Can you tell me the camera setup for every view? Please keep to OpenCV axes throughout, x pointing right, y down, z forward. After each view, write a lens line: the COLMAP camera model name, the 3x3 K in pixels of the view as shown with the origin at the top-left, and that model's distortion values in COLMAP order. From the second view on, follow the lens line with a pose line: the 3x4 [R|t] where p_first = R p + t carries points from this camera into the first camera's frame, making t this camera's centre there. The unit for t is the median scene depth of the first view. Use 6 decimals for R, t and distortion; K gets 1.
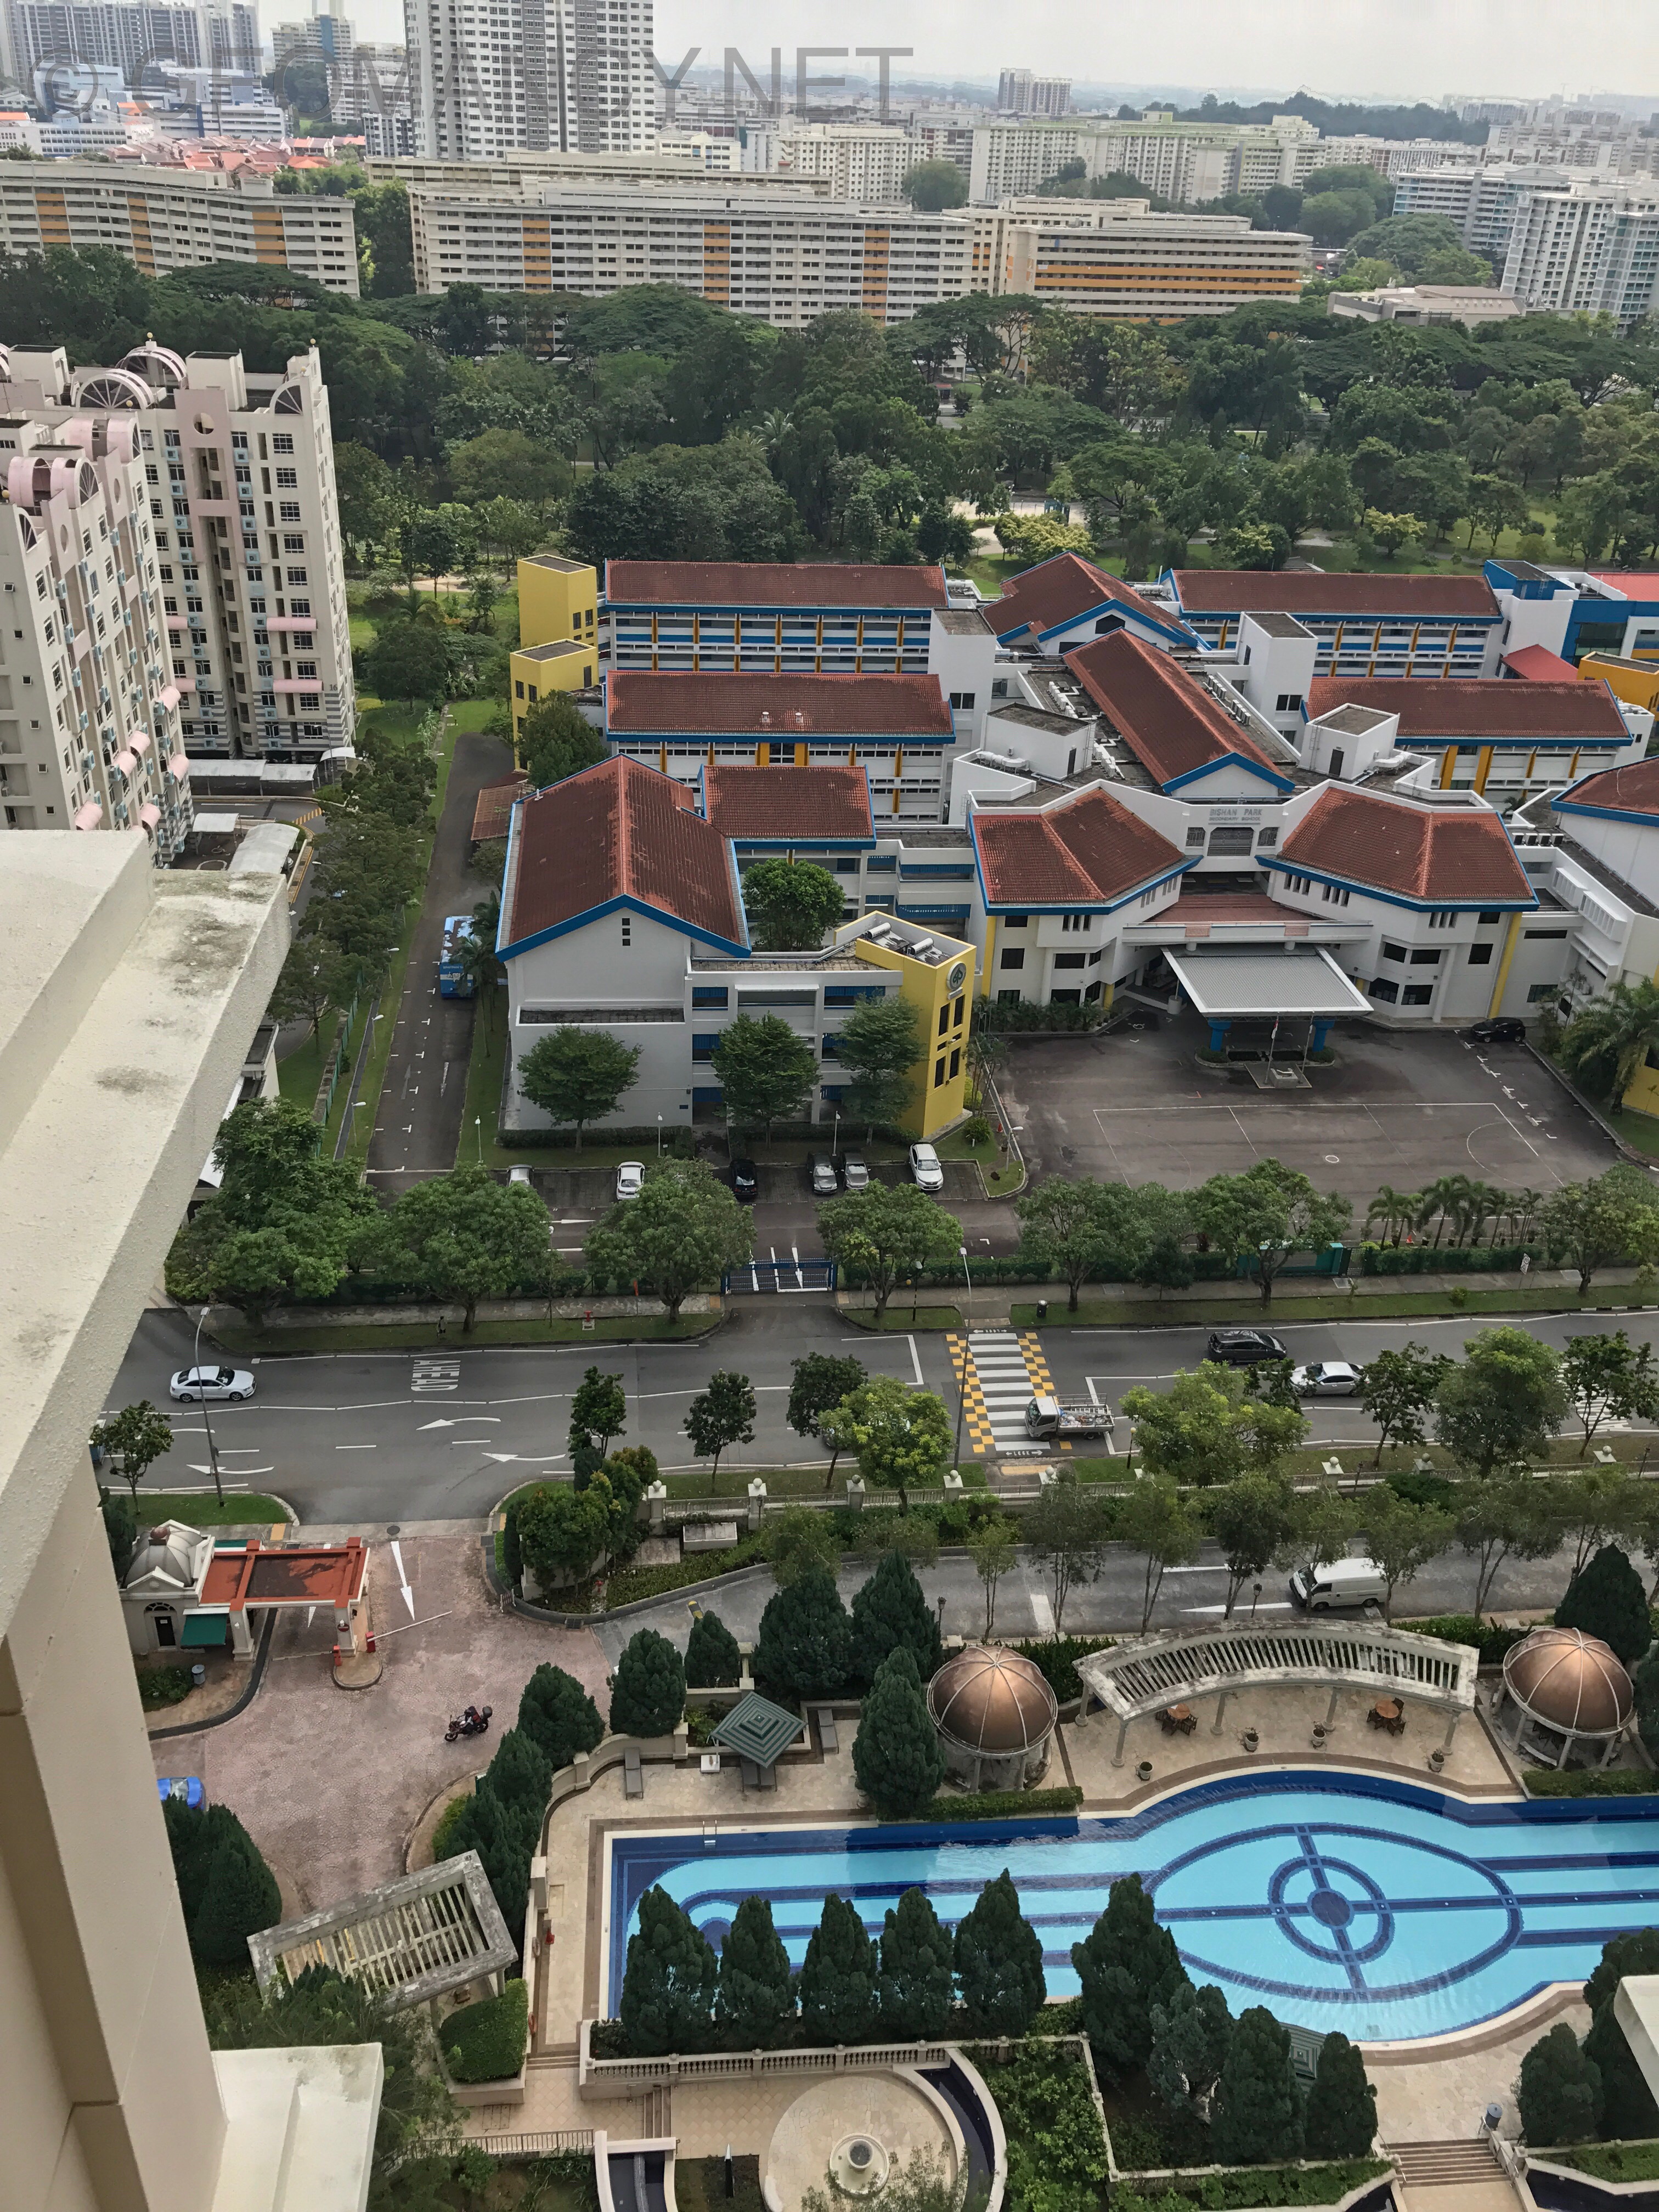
lens RADIAL K [[1856.9, 0, 832.4], [0, 1856.9, 1060.5], [0, 0, 1]] dist [0.030117, -0.023271]
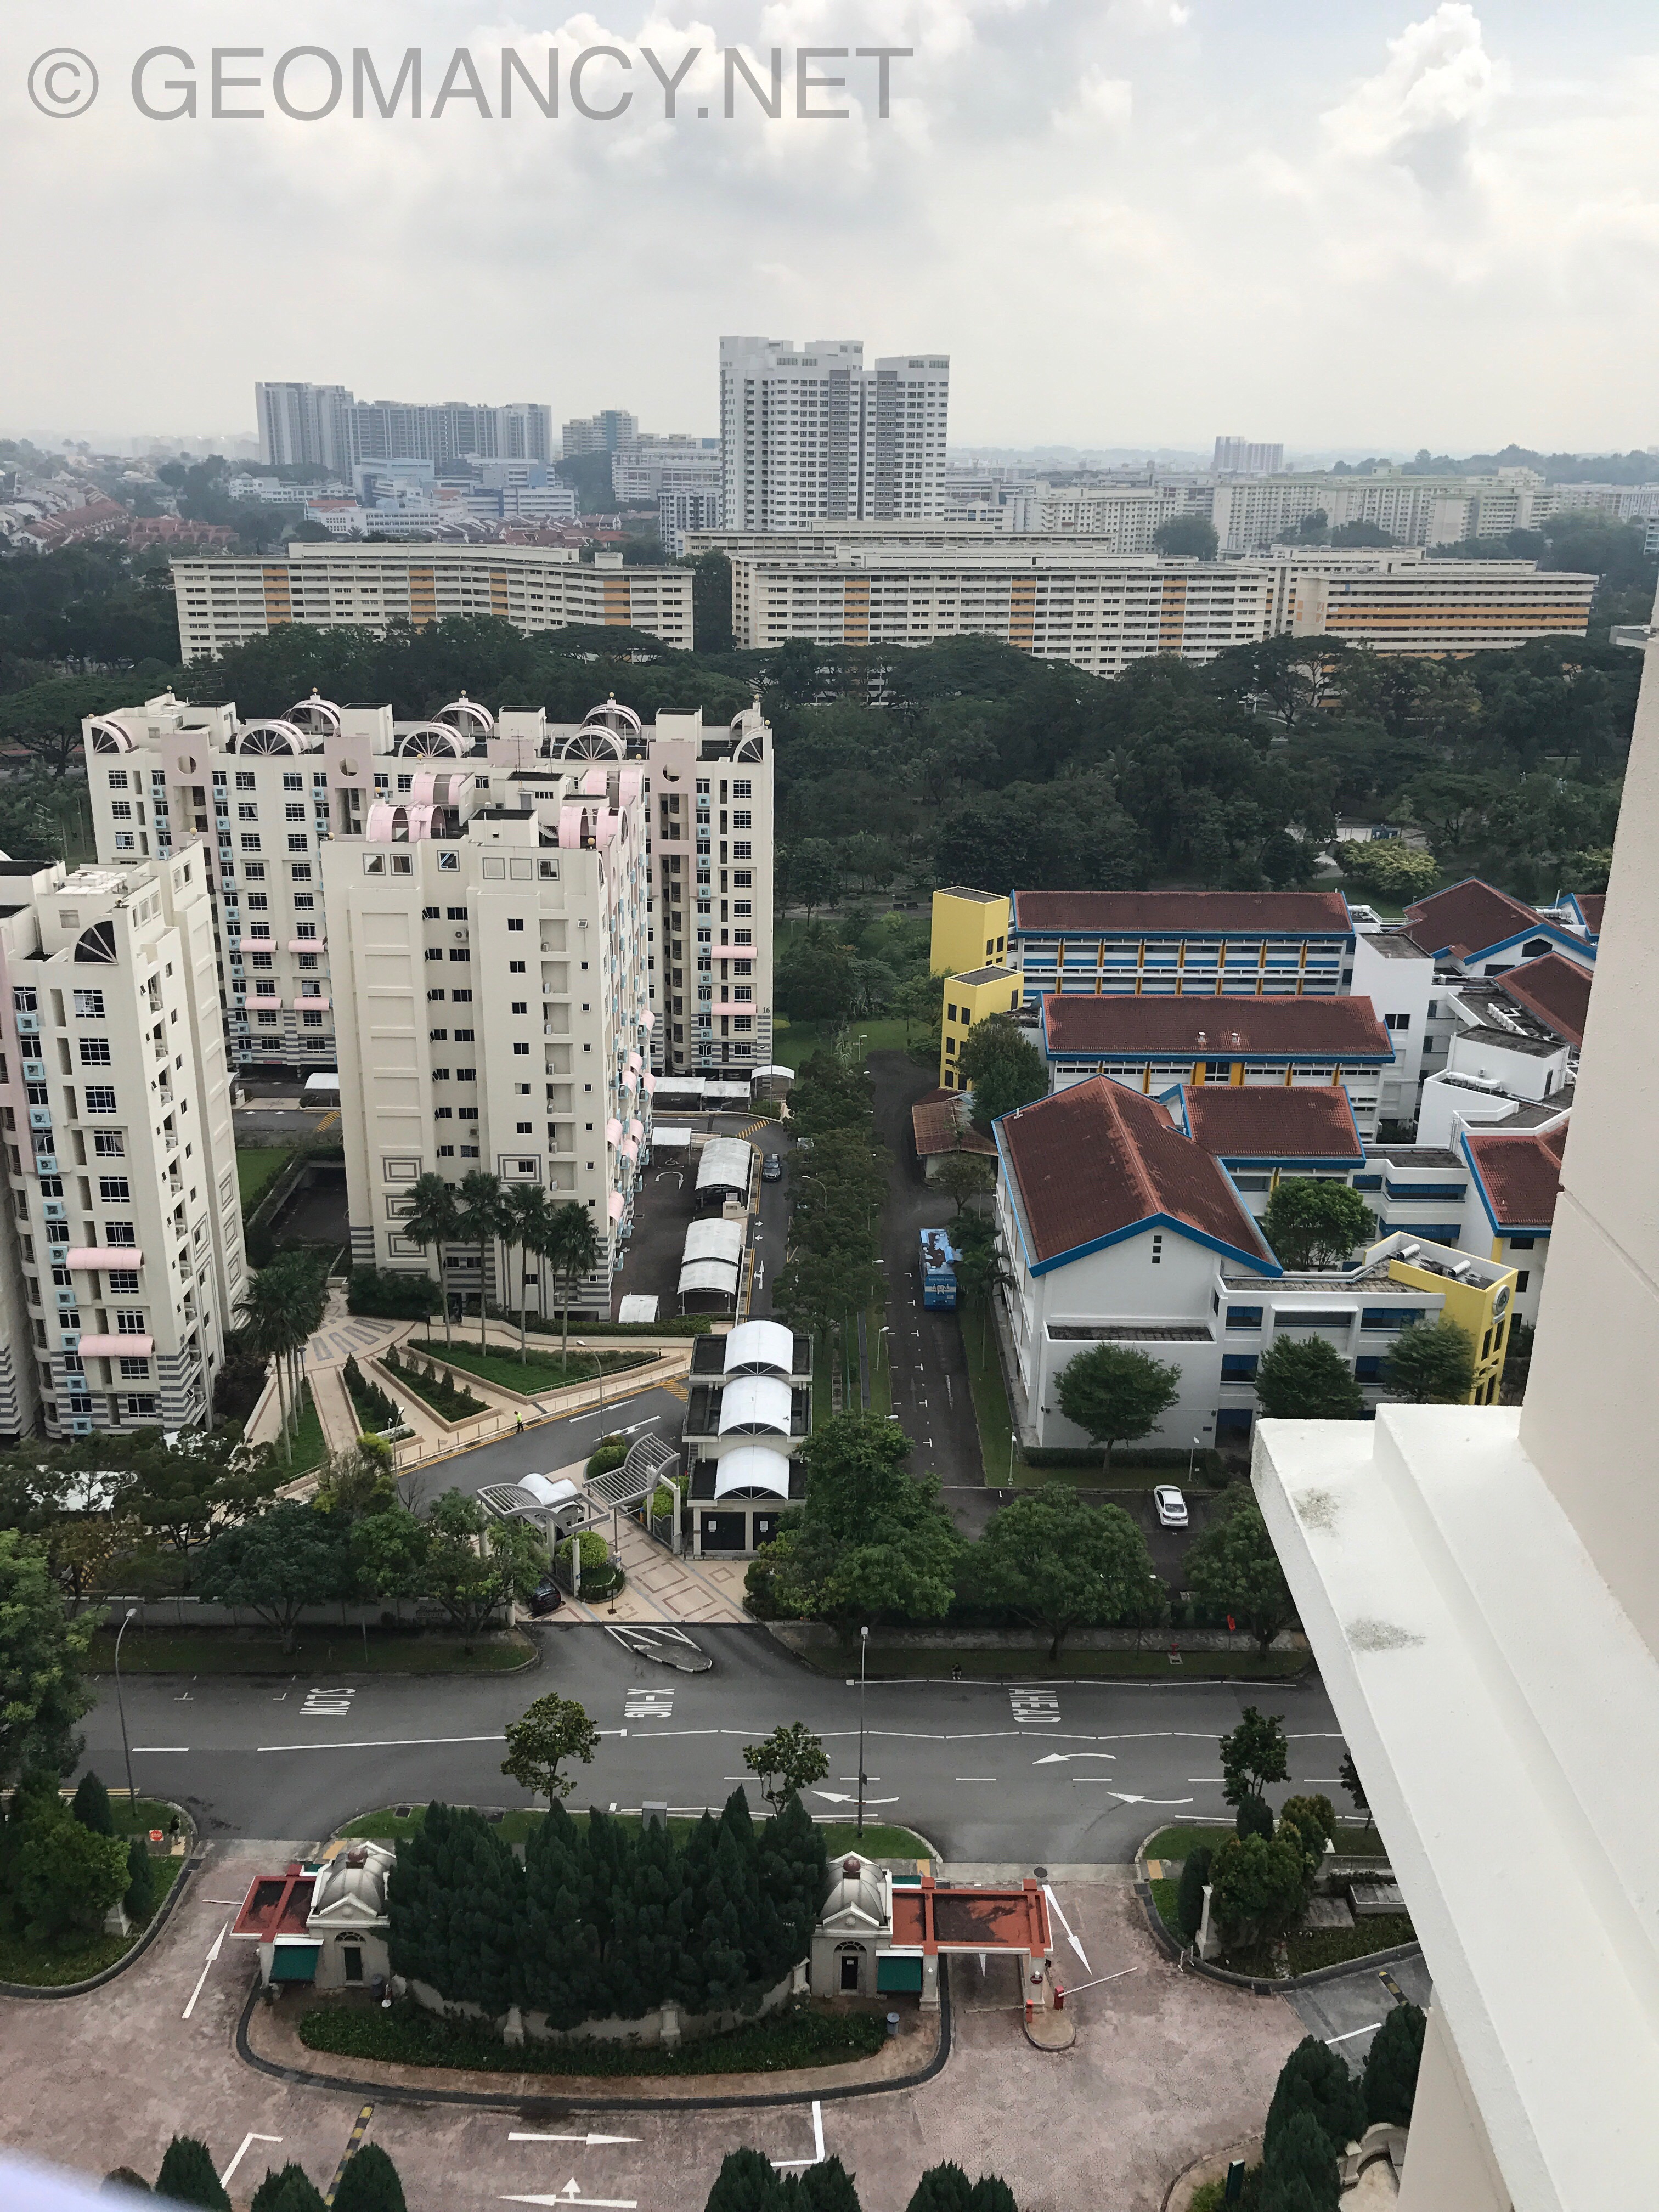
lens RADIAL K [[1856.9, 0, 832.4], [0, 1856.9, 1060.5], [0, 0, 1]] dist [0.030117, -0.023271]
pose [[0.994527, 0.001820, -0.104460, -0.120673], [-0.019128, 0.986119, -0.164933, -0.000695], [0.102710, 0.166029, 0.980757, -0.014162]]
